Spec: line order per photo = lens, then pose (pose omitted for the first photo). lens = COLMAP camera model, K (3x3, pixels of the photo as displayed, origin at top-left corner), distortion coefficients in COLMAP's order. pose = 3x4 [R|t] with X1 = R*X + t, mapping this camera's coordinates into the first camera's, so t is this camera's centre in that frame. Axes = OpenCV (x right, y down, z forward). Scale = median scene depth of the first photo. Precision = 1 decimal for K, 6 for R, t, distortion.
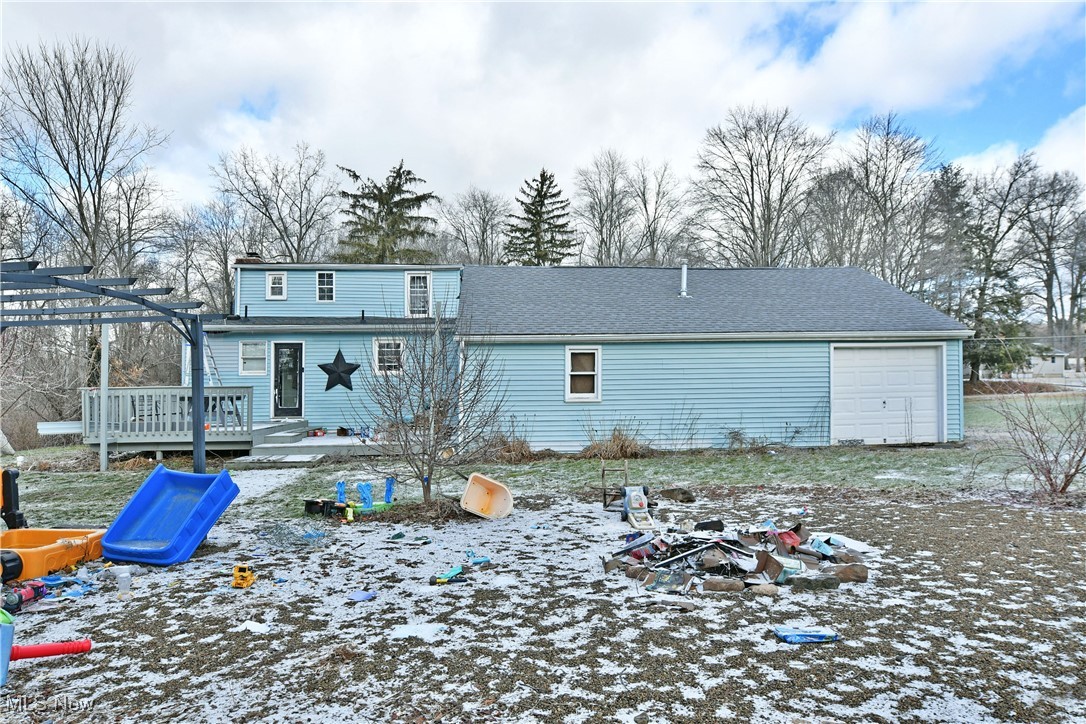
lens RADIAL K [[695.4, 0, 543.2], [0, 695.4, 385.3], [0, 0, 1]] dist [-0.005538, -0.000342]
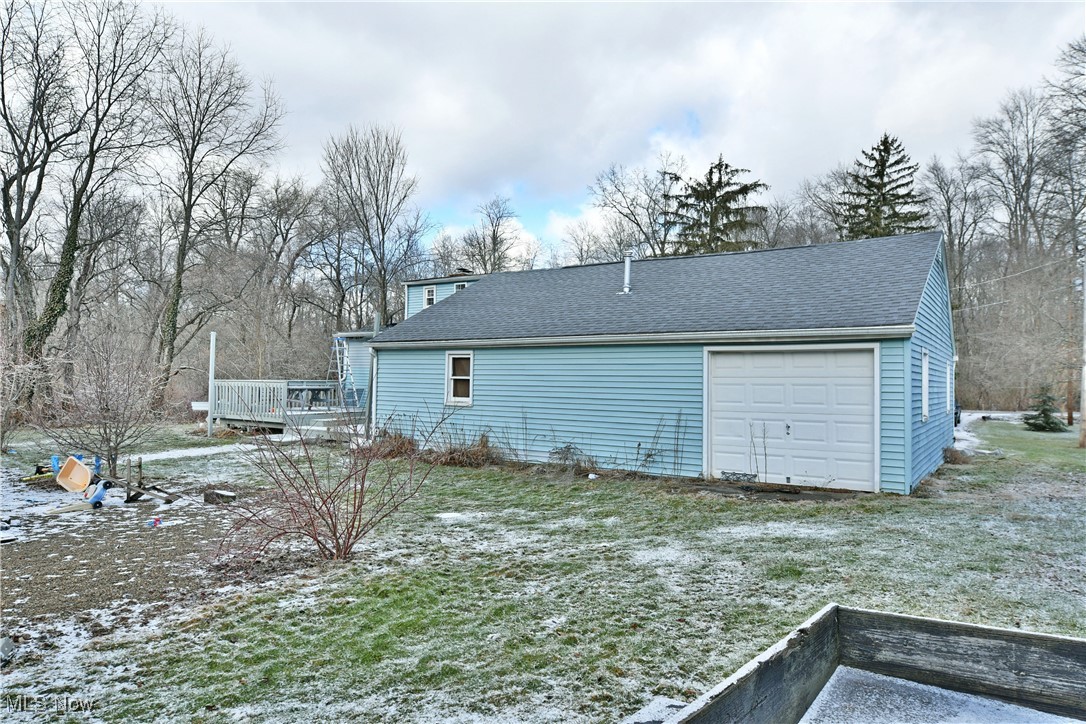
lens RADIAL K [[673.5, 0, 543.0], [0, 673.5, 362.0], [0, 0, 1]] dist [-0.005906, -0.000356]
pose [[0.783098, 0.008869, -0.621836, 0.726689], [-0.018642, 0.999784, -0.009218, -0.031821], [0.621619, 0.018811, 0.783094, 0.284216]]
